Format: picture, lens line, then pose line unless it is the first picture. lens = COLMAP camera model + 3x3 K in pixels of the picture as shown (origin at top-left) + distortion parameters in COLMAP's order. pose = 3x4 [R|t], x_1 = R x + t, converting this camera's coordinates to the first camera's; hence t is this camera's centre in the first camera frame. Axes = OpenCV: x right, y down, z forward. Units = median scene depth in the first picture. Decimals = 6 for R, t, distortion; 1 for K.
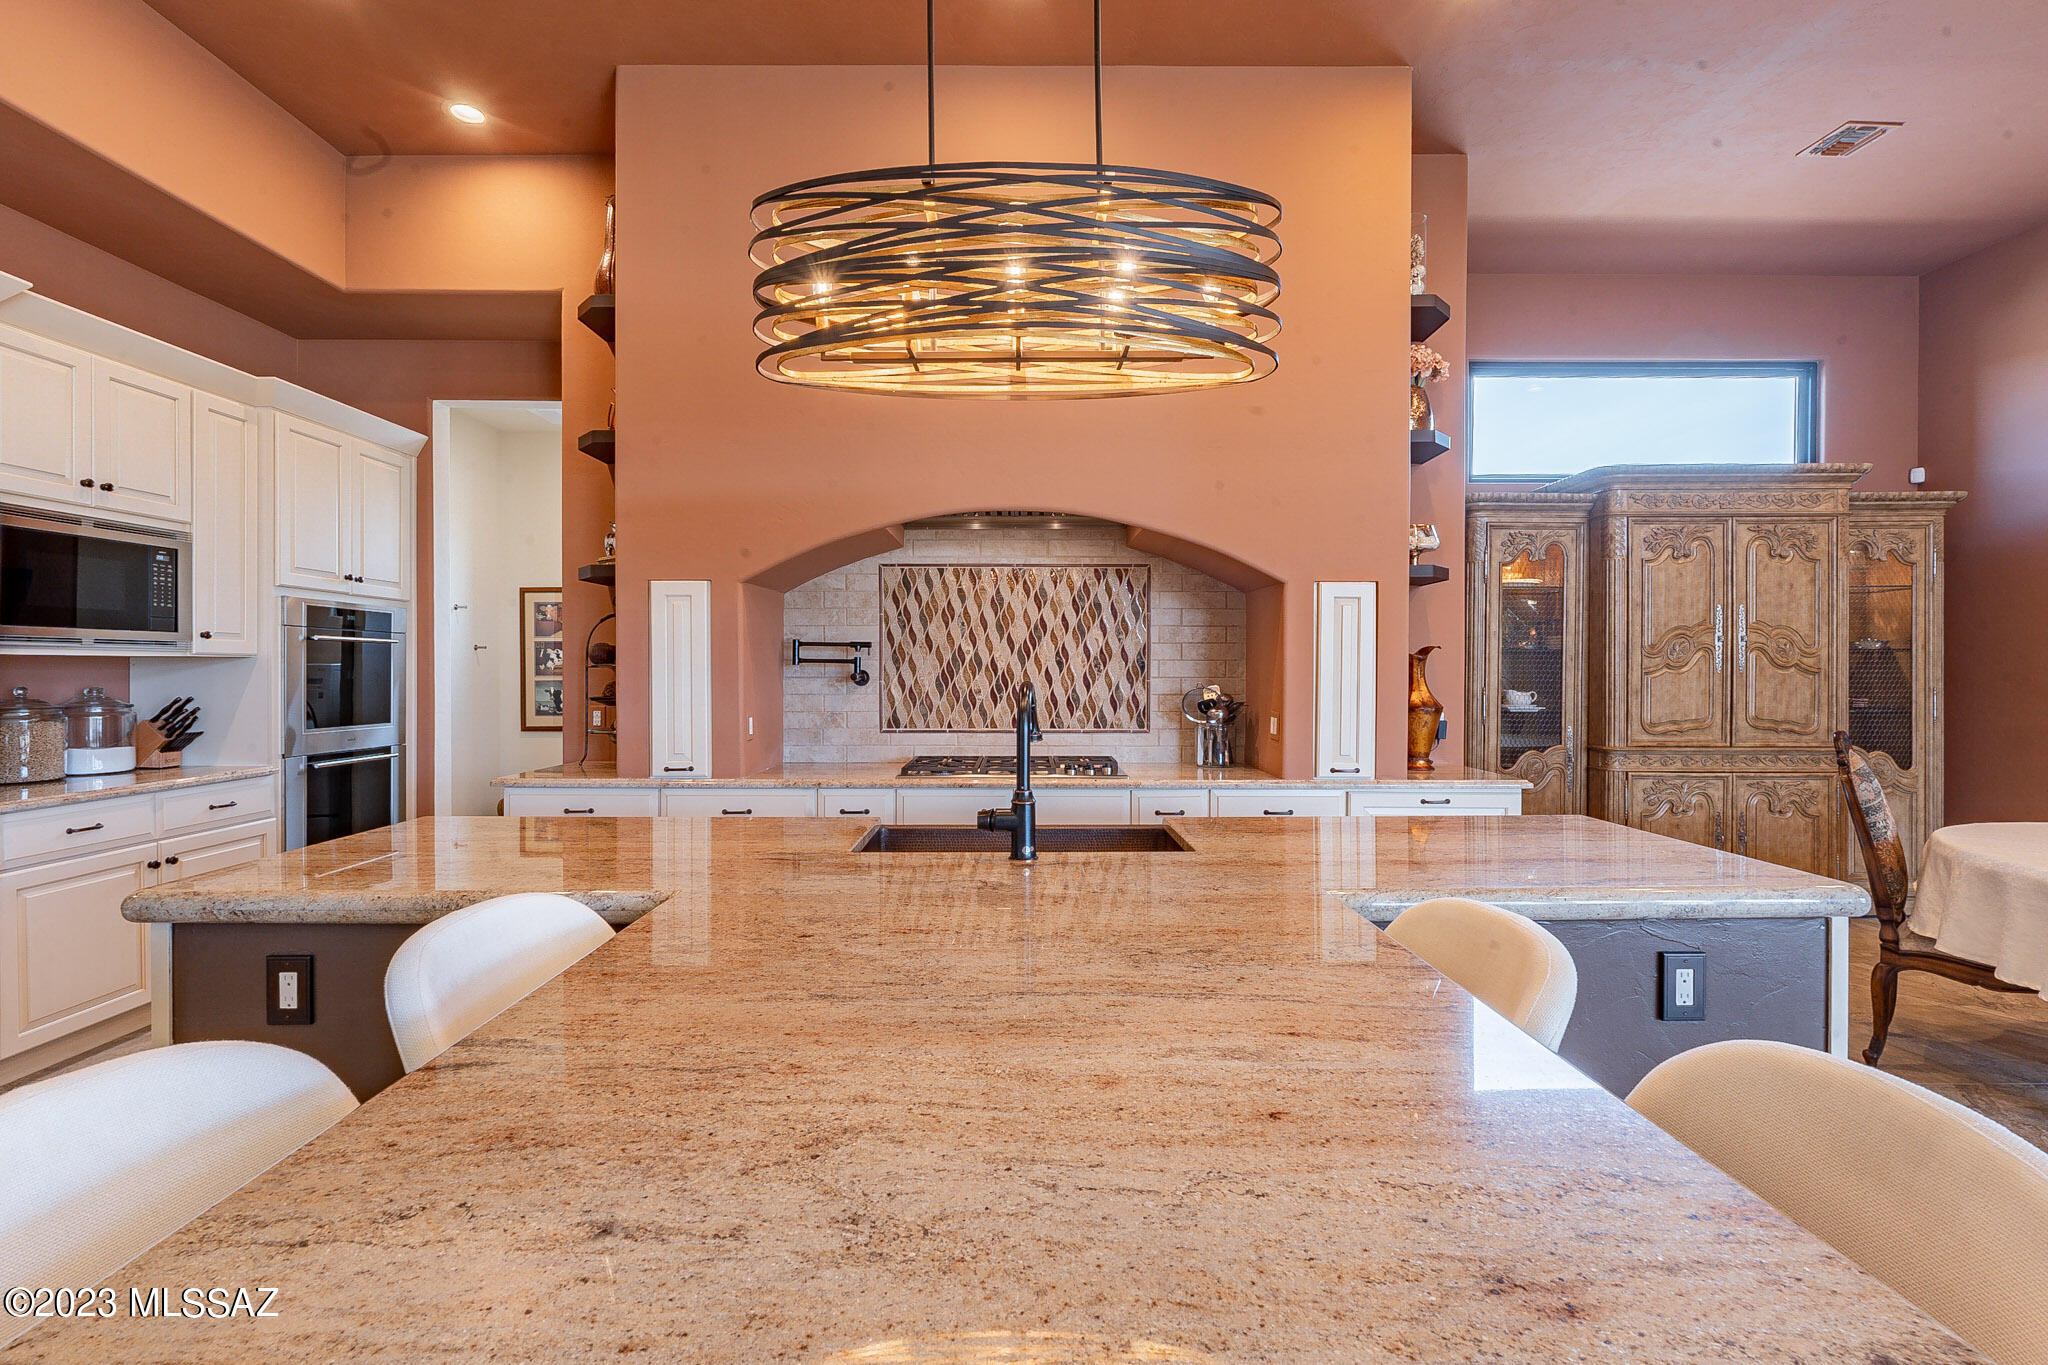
lens RADIAL K [[910.7, 0, 1025.0], [0, 910.7, 675.3], [0, 0, 1]] dist [-0.002406, -0.000053]
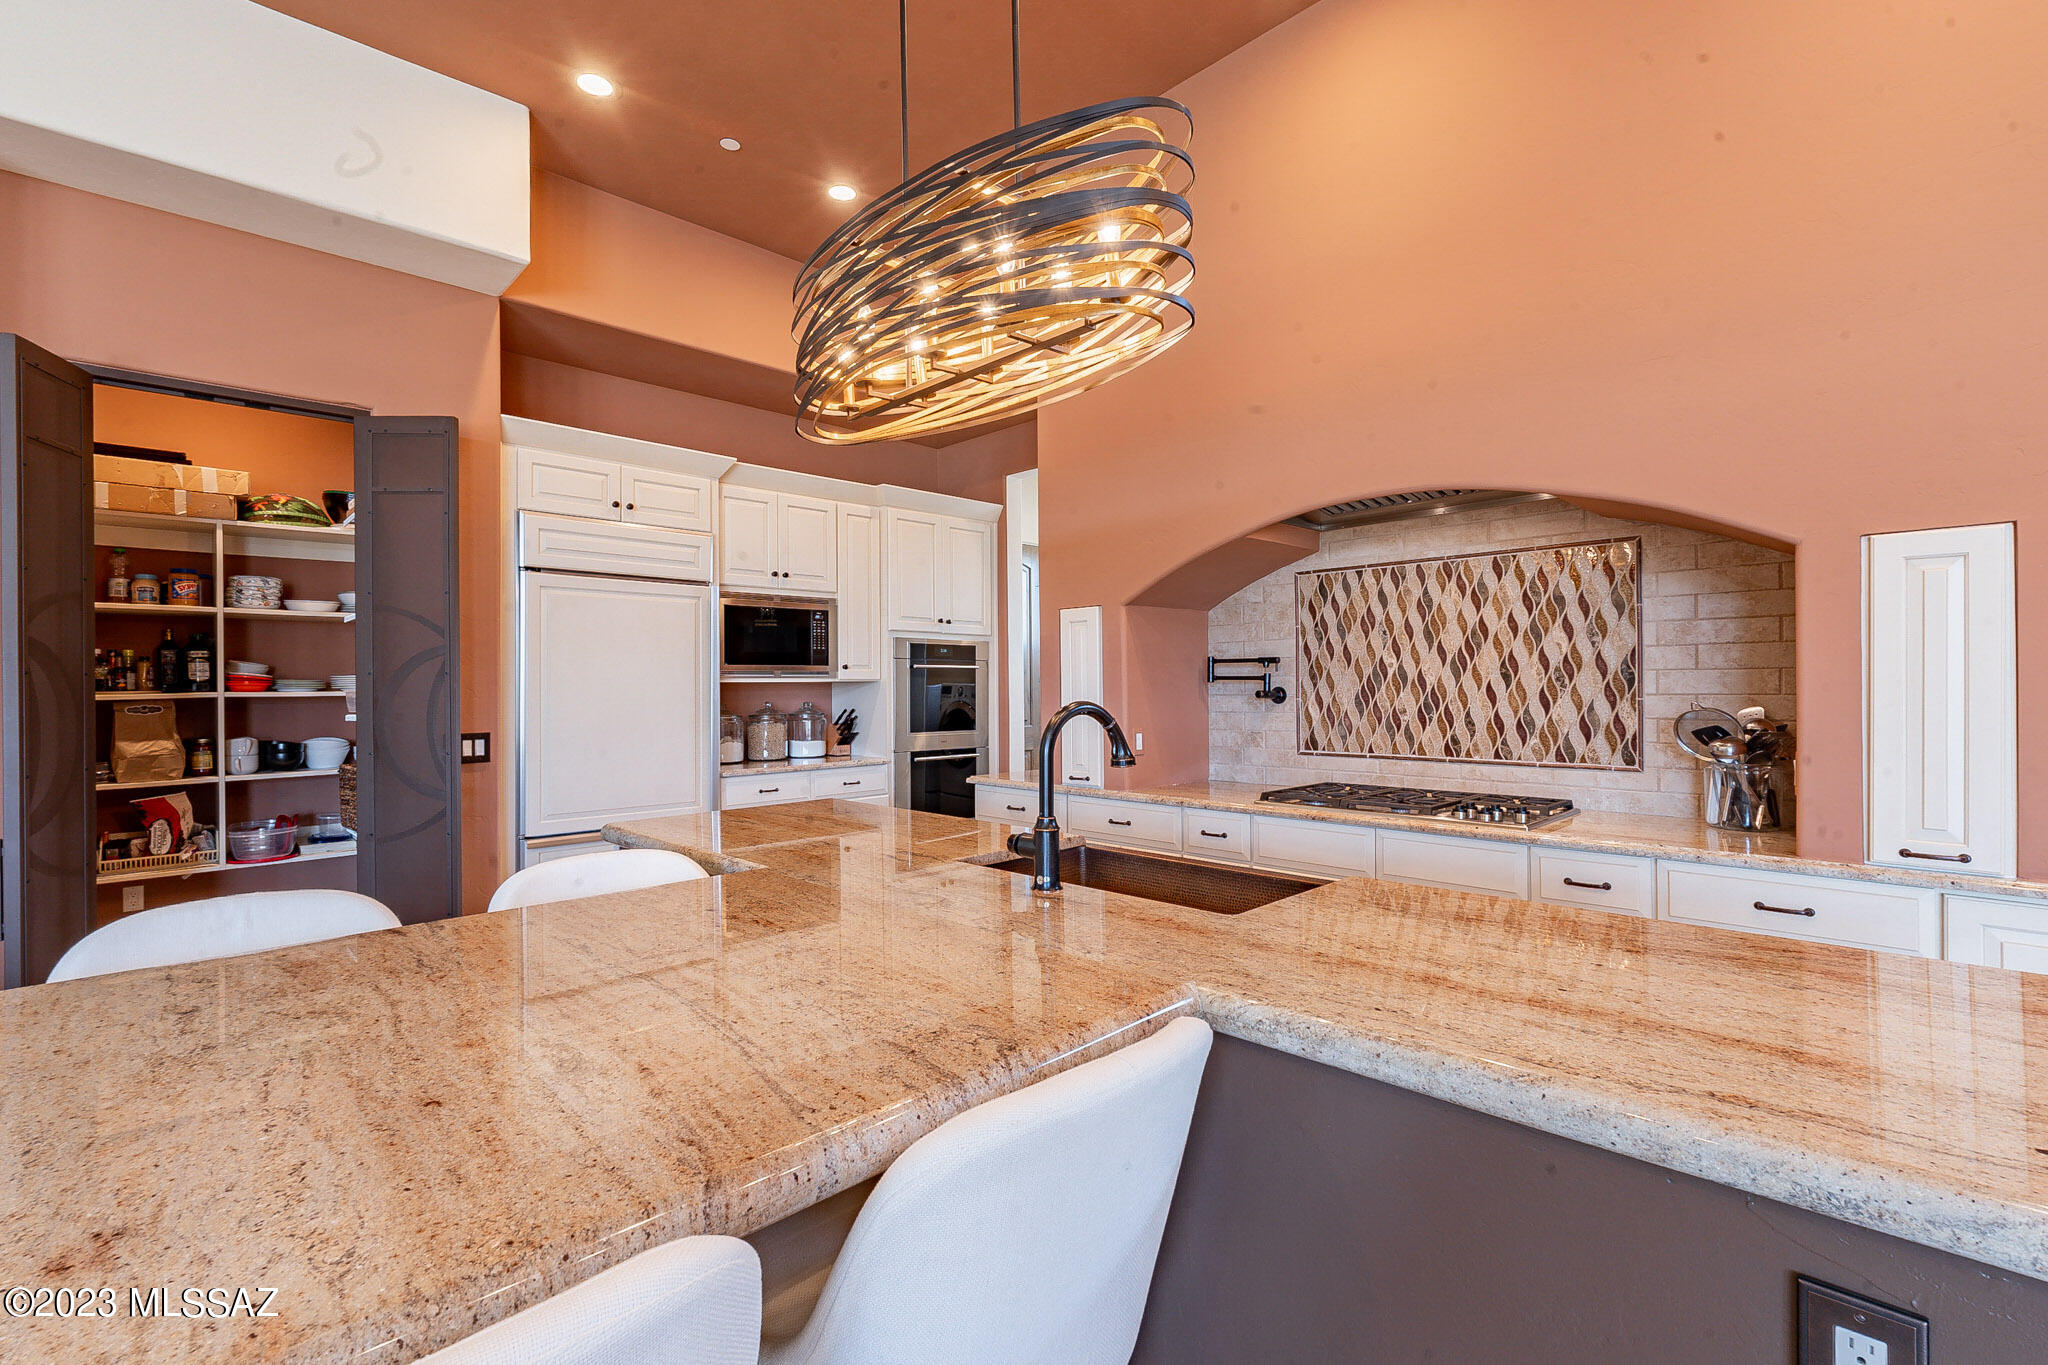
lens RADIAL K [[911.9, 0, 1012.0], [0, 911.9, 686.3], [0, 0, 1]] dist [-0.002550, -0.000072]
pose [[0.688463, -0.007885, -0.725229, 0.314218], [0.004800, 0.999969, -0.006314, -0.001827], [0.725256, 0.000866, 0.688479, 0.151492]]
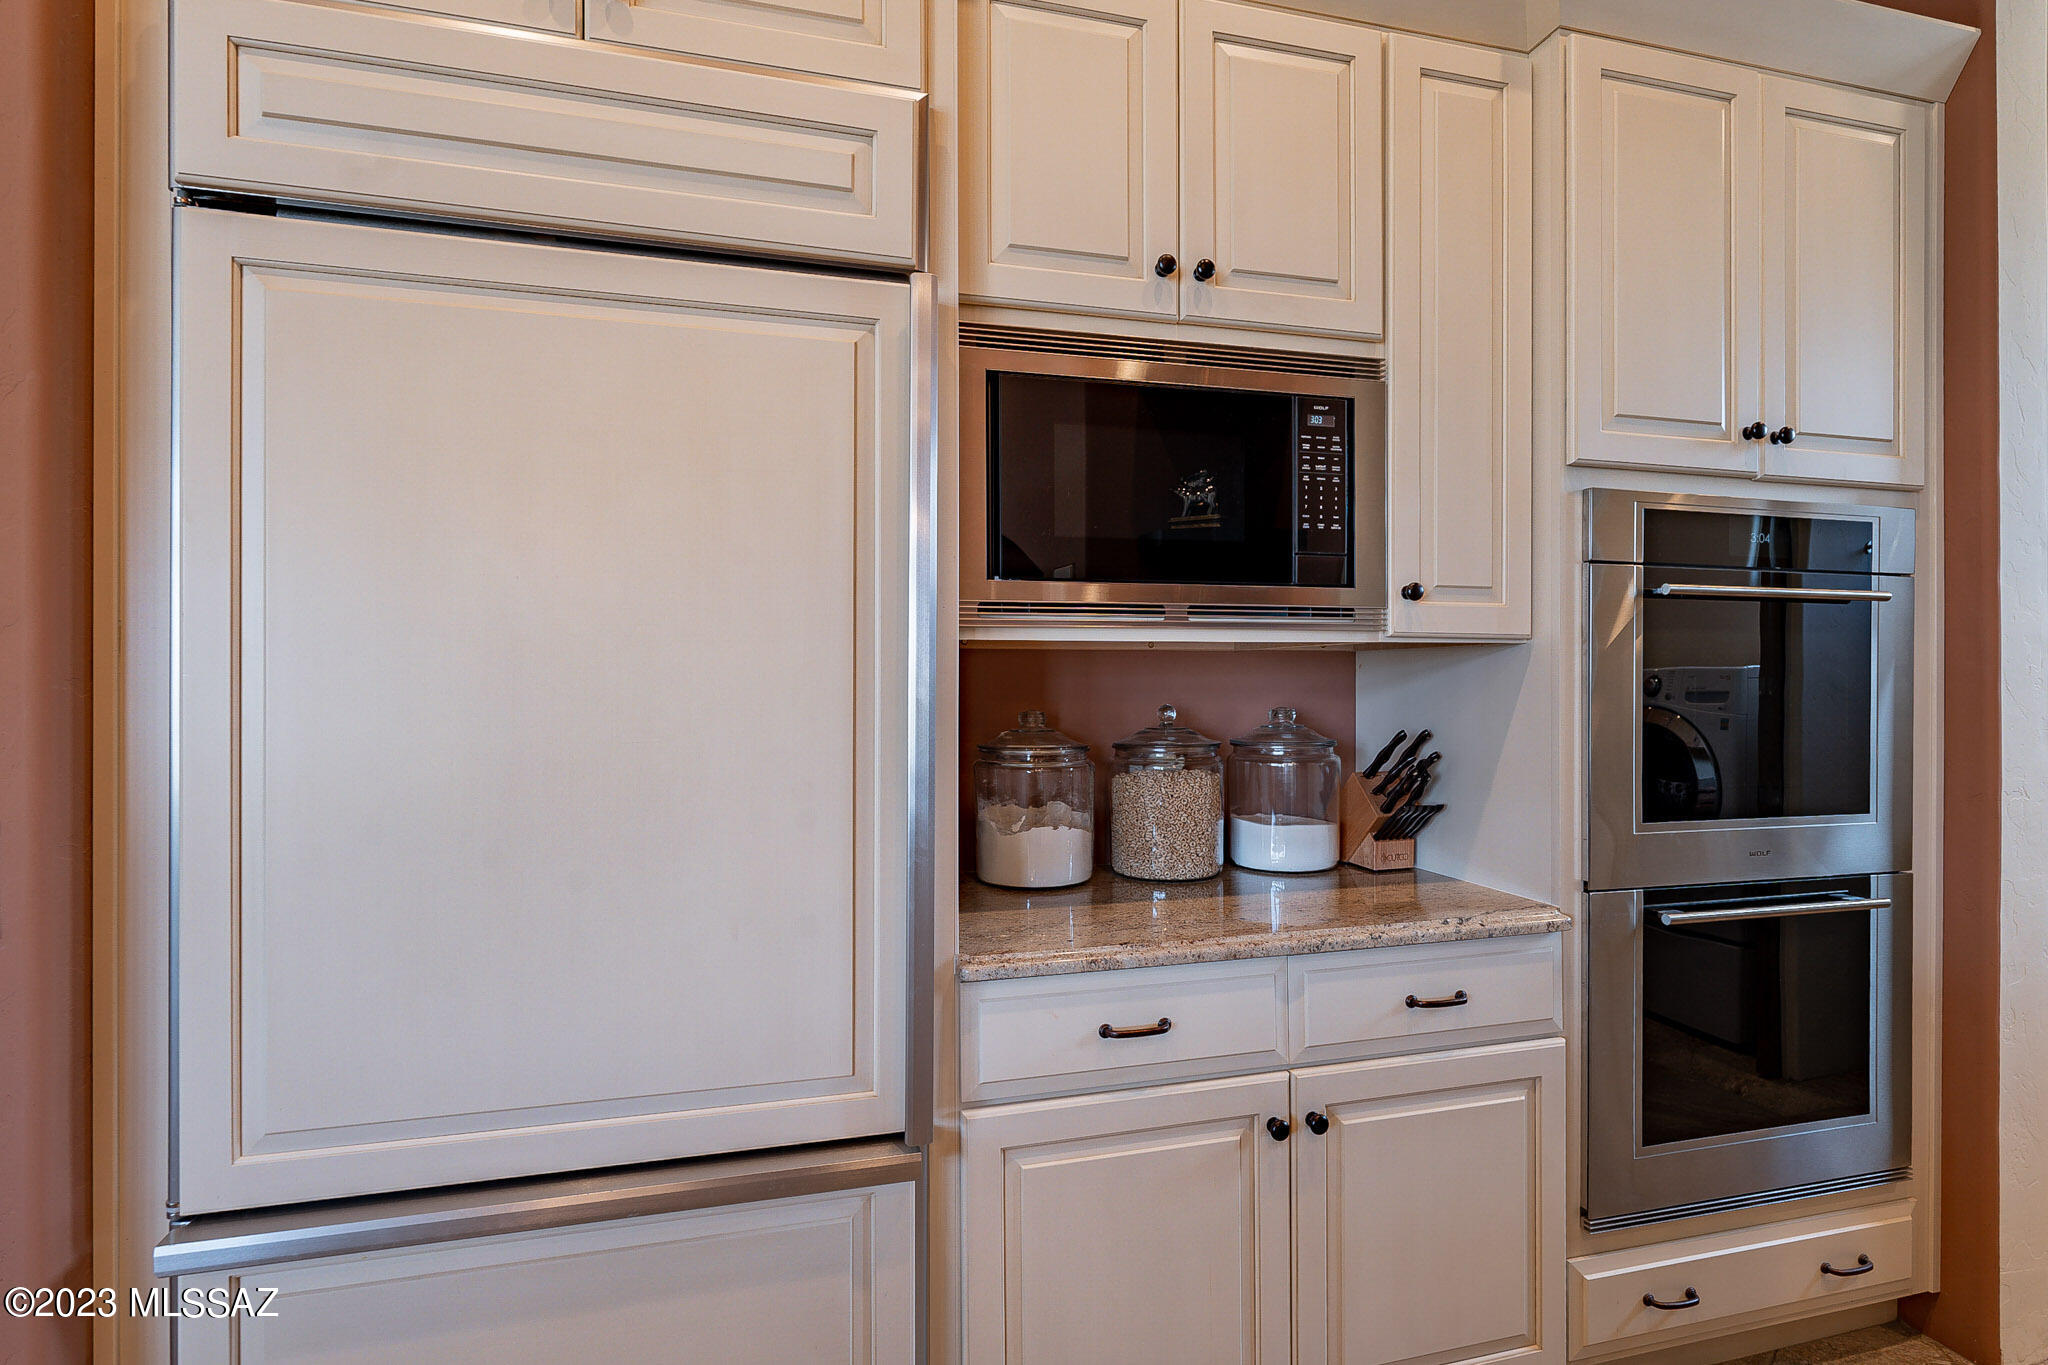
lens RADIAL K [[1011.2, 0, 1021.2], [0, 1011.2, 682.1], [0, 0, 1]] dist [-0.000918, 0.000373]
pose [[0.264307, -0.002787, -0.964435, -0.423278], [-0.002925, 0.999989, -0.003691, 0.000807], [0.964434, 0.003797, 0.264296, 0.602634]]
